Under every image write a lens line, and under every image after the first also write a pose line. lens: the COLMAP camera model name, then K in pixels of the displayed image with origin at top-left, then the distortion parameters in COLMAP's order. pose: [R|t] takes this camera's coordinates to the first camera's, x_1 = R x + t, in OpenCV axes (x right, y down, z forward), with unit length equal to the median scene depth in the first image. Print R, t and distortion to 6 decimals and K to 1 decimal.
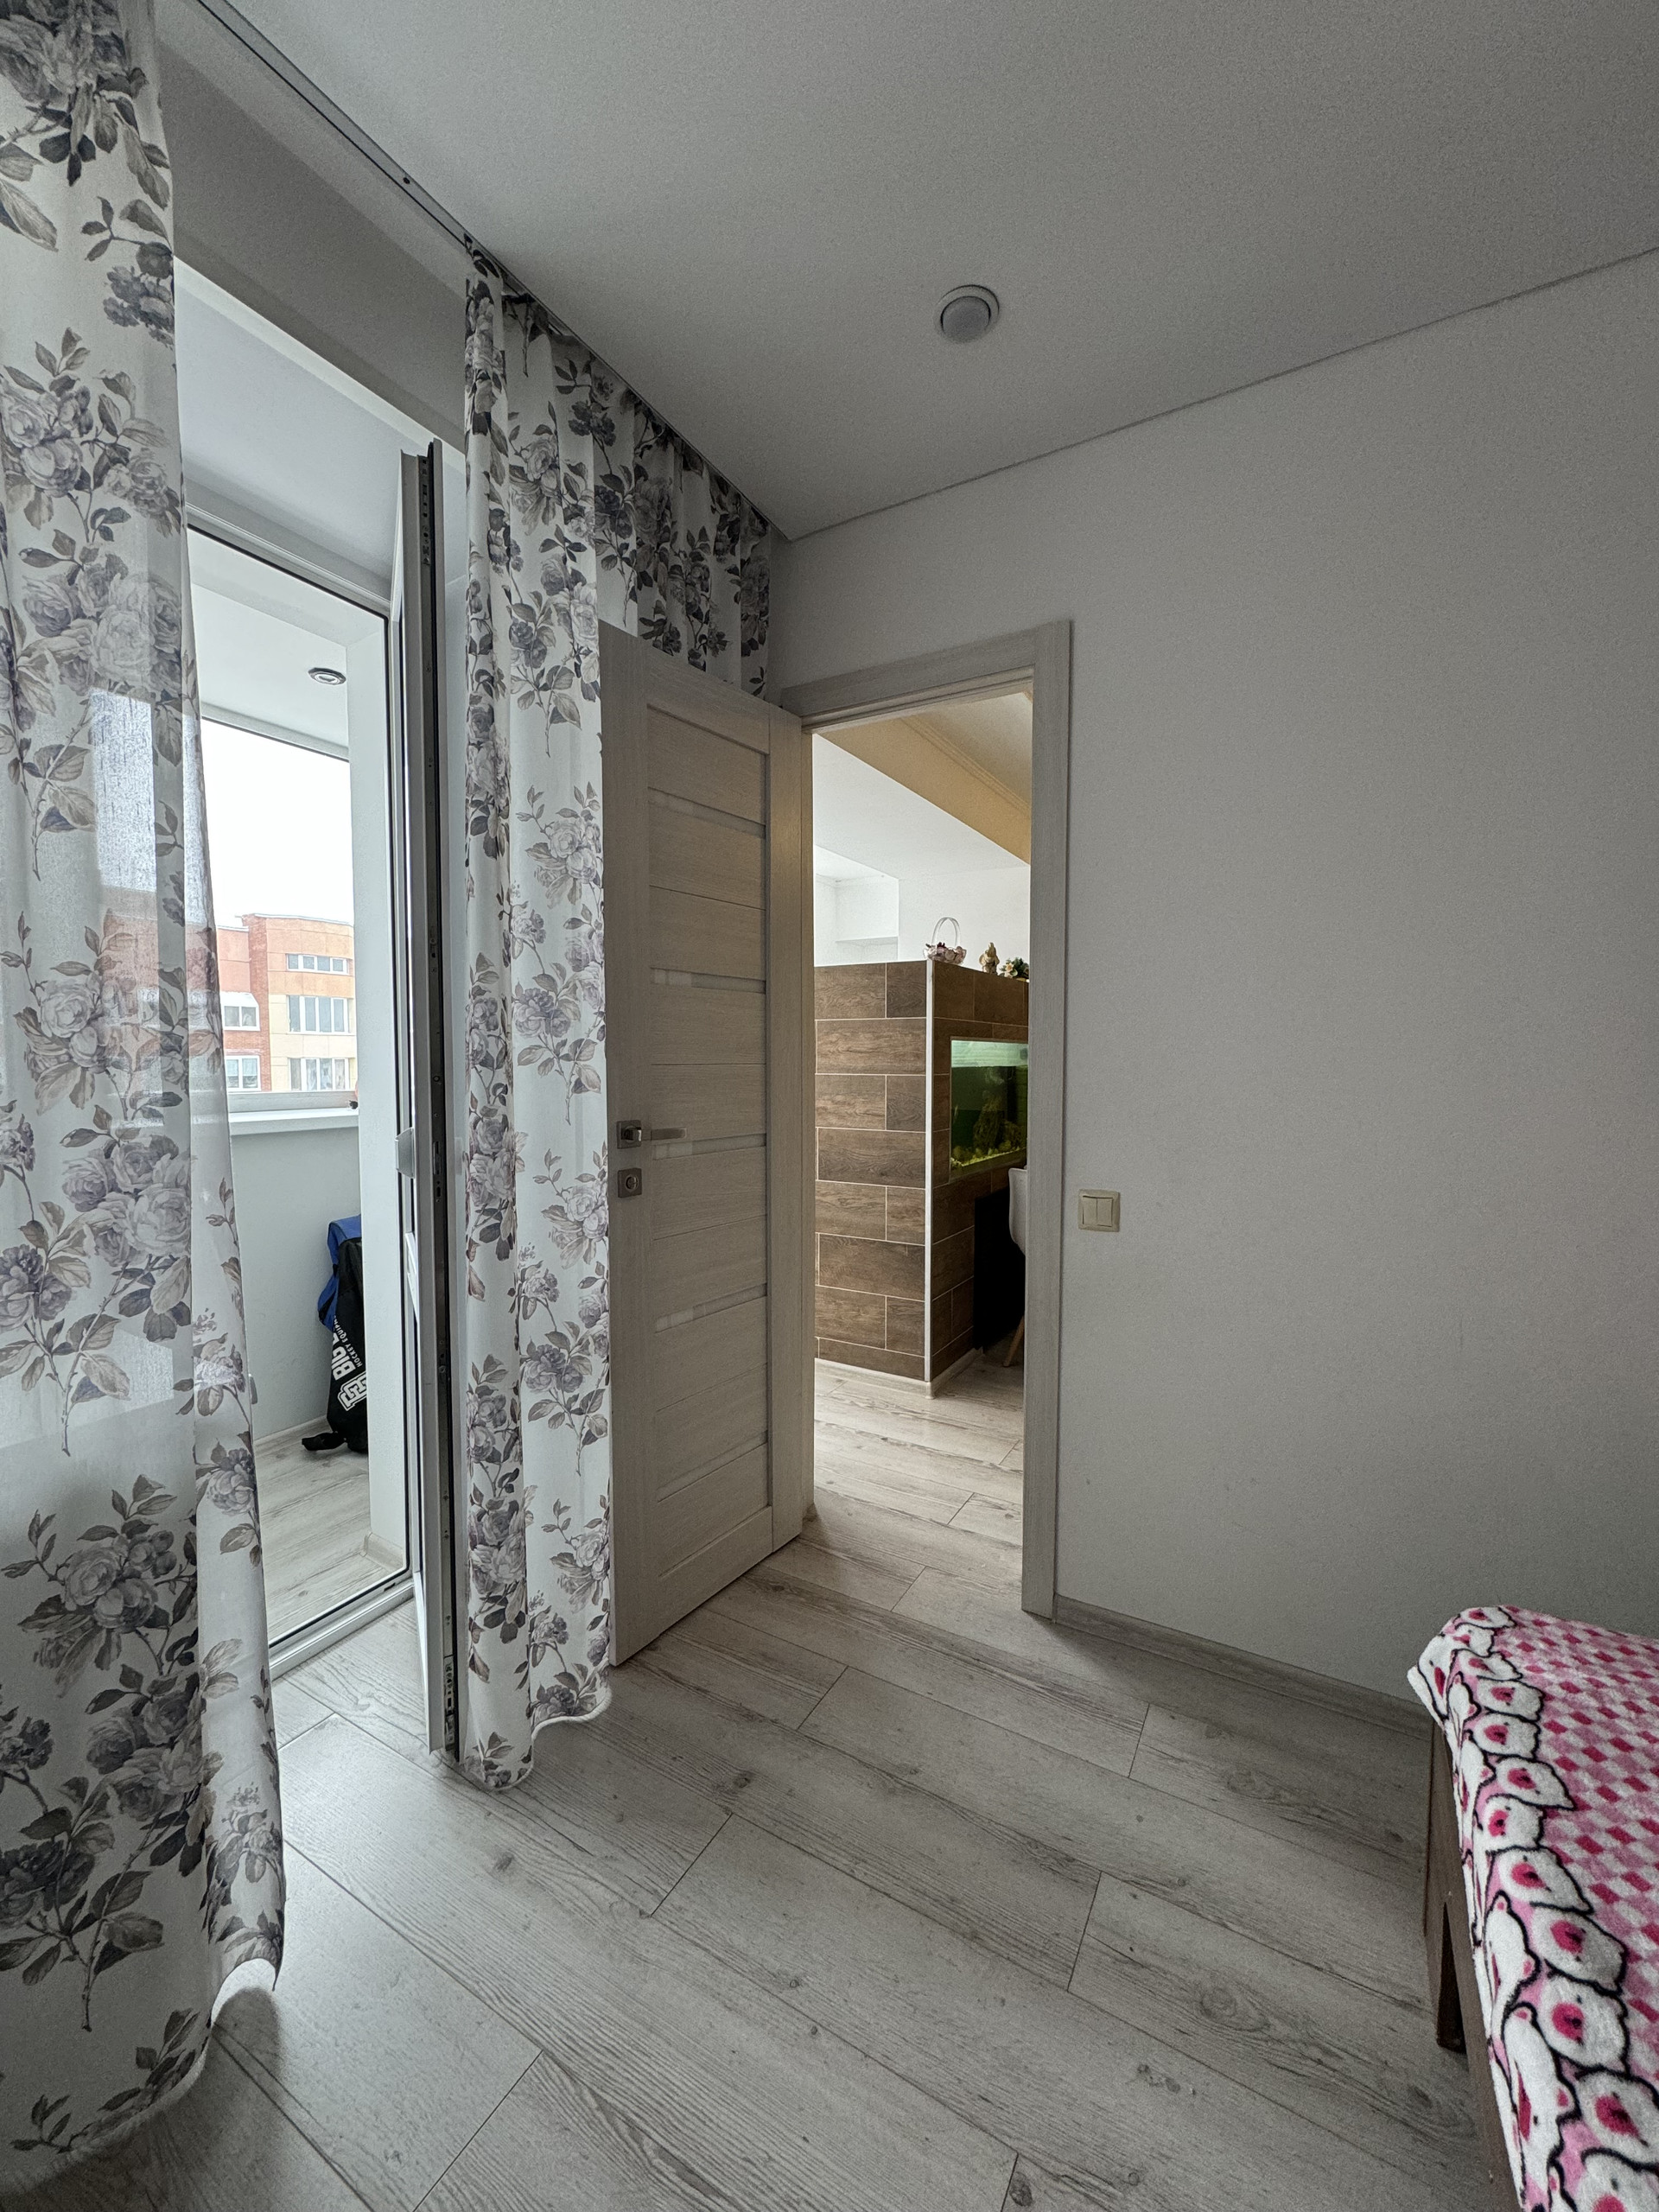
lens RADIAL K [[876.1, 0, 826.7], [0, 876.1, 1107.3], [0, 0, 1]] dist [-0.002284, 0.000260]
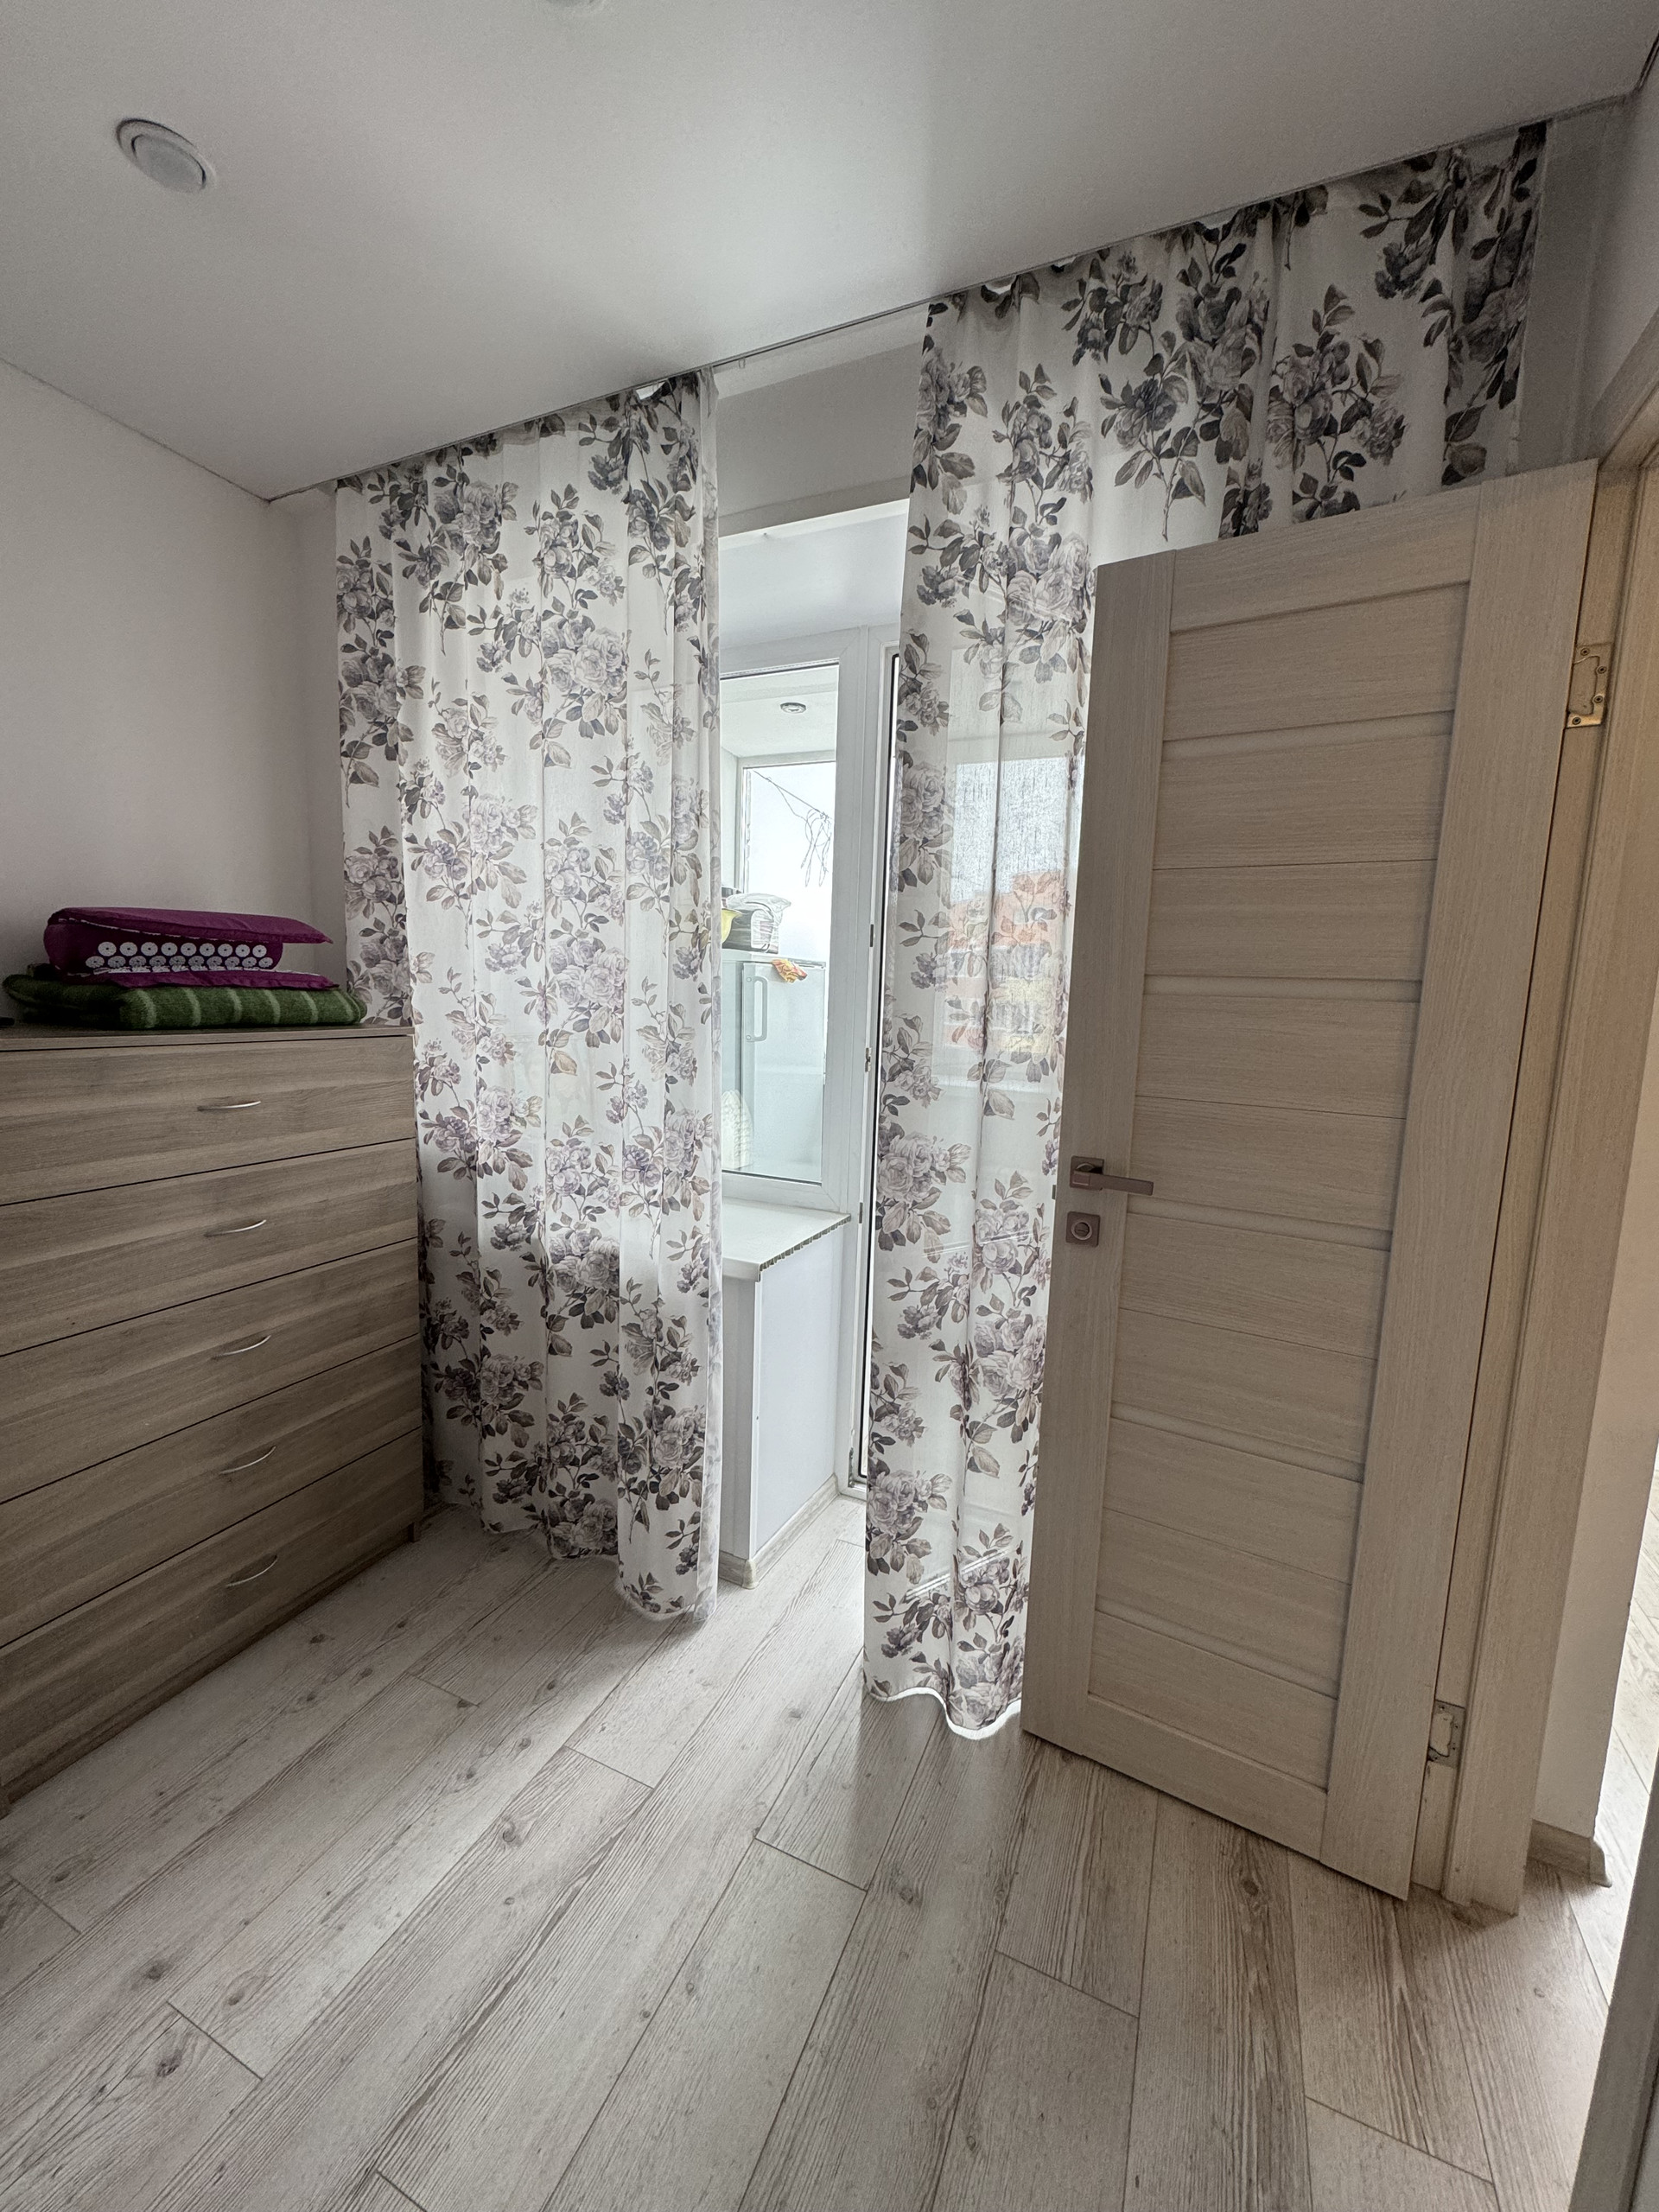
lens RADIAL K [[876.1, 0, 829.5], [0, 876.1, 1101.4], [0, 0, 1]] dist [-0.002284, 0.000260]
pose [[0.098614, 0.129095, -0.986717, 0.560835], [-0.088691, 0.988744, 0.120497, -0.114878], [0.991166, 0.075630, 0.108953, 0.628475]]
